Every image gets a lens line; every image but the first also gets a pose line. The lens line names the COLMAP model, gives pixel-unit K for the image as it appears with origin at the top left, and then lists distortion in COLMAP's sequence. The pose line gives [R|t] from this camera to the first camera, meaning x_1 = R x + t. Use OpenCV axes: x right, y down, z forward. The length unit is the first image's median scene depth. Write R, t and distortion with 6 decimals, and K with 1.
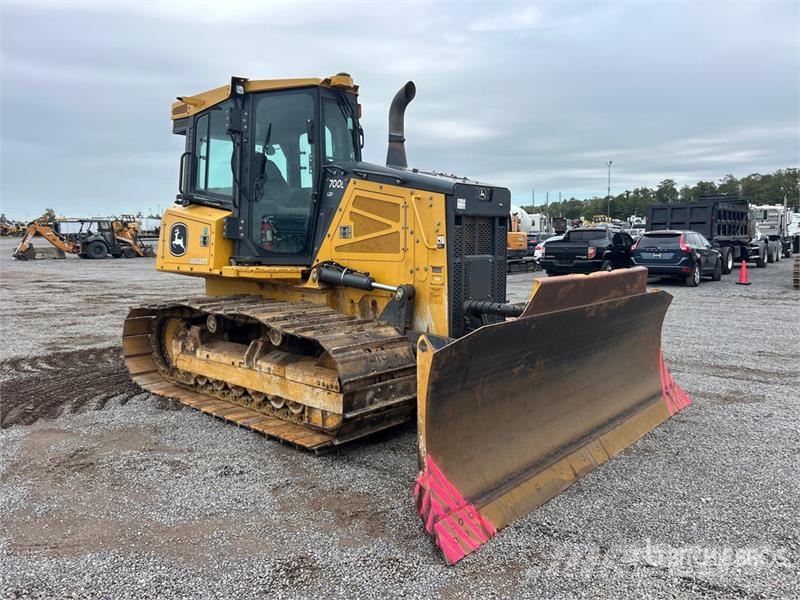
lens RADIAL K [[607.1, 0, 400.9], [0, 607.1, 291.6], [0, 0, 1]] dist [0.070460, -0.084740]
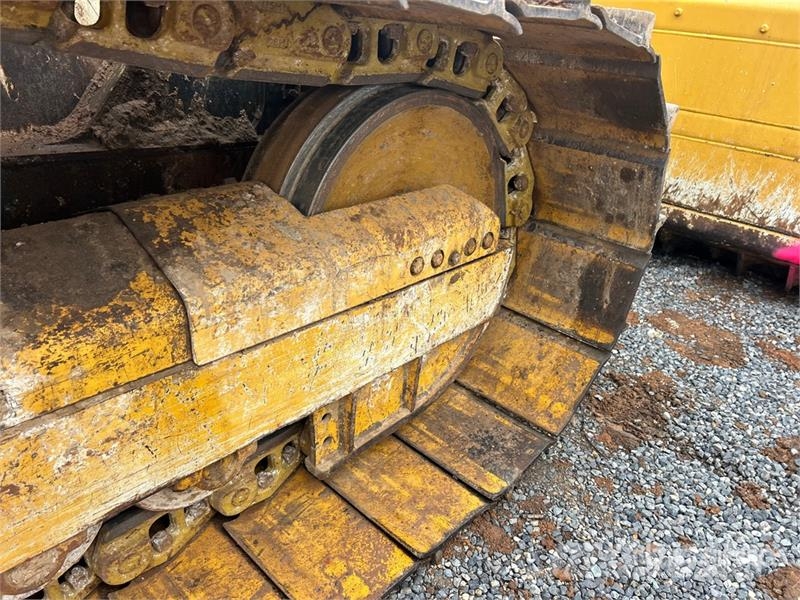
lens RADIAL K [[605.7, 0, 411.2], [0, 605.7, 295.4], [0, 0, 1]] dist [0.065865, -0.075873]
pose [[0.027350, -0.447489, 0.893871, -0.291854], [0.026892, 0.894212, 0.446836, 0.053378], [-0.999264, 0.011817, 0.036490, 0.860852]]
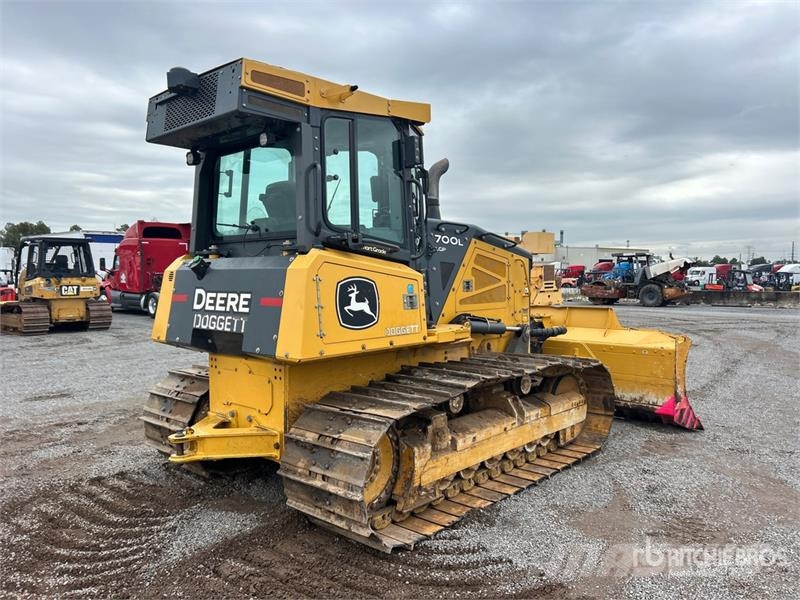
lens RADIAL K [[607.1, 0, 400.9], [0, 607.1, 291.6], [0, 0, 1]] dist [0.070460, -0.084740]
pose [[-0.000845, -0.024880, 0.999690, -1.211232], [0.101392, 0.994536, 0.024838, -0.130706], [-0.994846, 0.101382, 0.001682, 1.151619]]
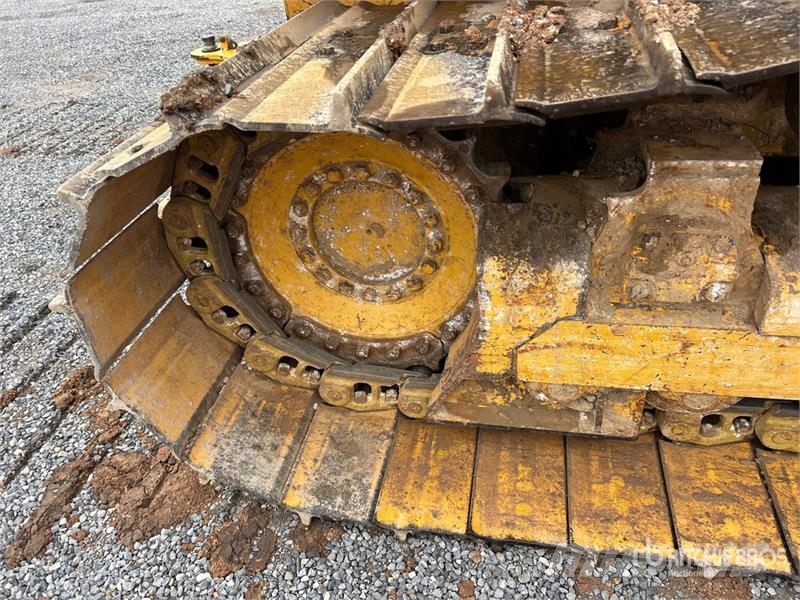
lens RADIAL K [[605.7, 0, 411.2], [0, 605.7, 295.4], [0, 0, 1]] dist [0.065865, -0.075873]
pose [[0.847378, -0.356336, 0.393669, -0.537872], [0.127007, 0.855882, 0.501333, -0.004650], [-0.515578, -0.374820, 0.770513, 1.007735]]
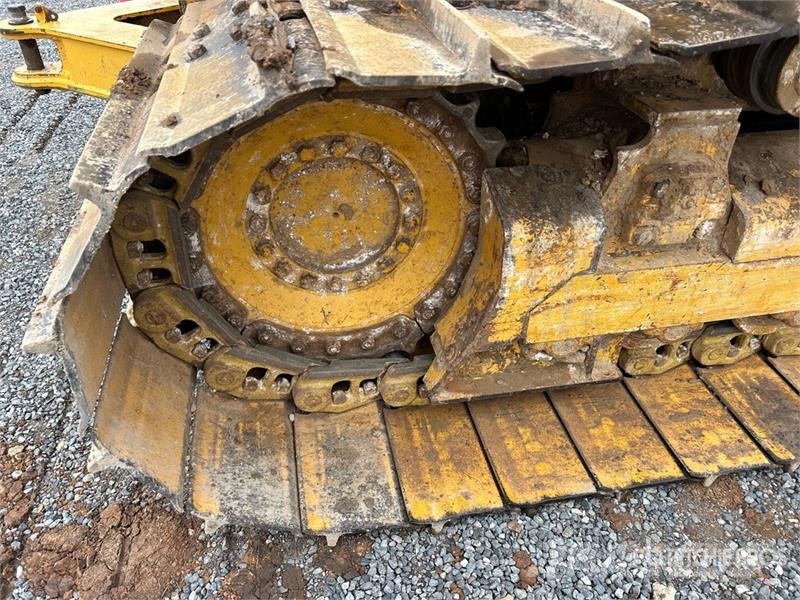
lens RADIAL K [[607.1, 0, 400.9], [0, 607.1, 291.6], [0, 0, 1]] dist [0.070460, -0.084740]
pose [[0.593536, -0.465456, 0.656557, -0.596130], [0.060559, 0.839310, 0.540269, -0.001634], [-0.802526, -0.280908, 0.526348, 1.073806]]
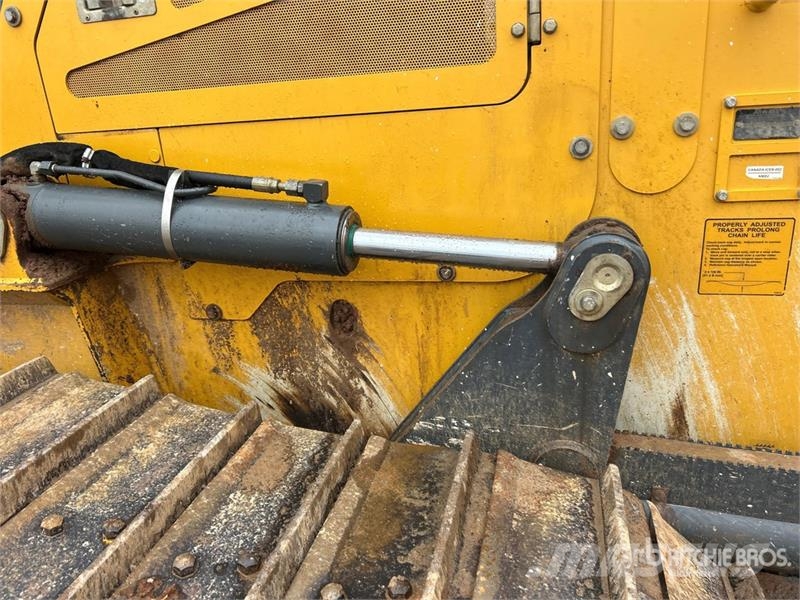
lens RADIAL K [[607.1, 0, 400.9], [0, 607.1, 291.6], [0, 0, 1]] dist [0.070460, -0.084740]
pose [[0.881904, -0.210074, 0.422036, -0.117399], [0.116689, 0.964642, 0.236326, -0.039621], [-0.456760, -0.159170, 0.875235, 0.791292]]
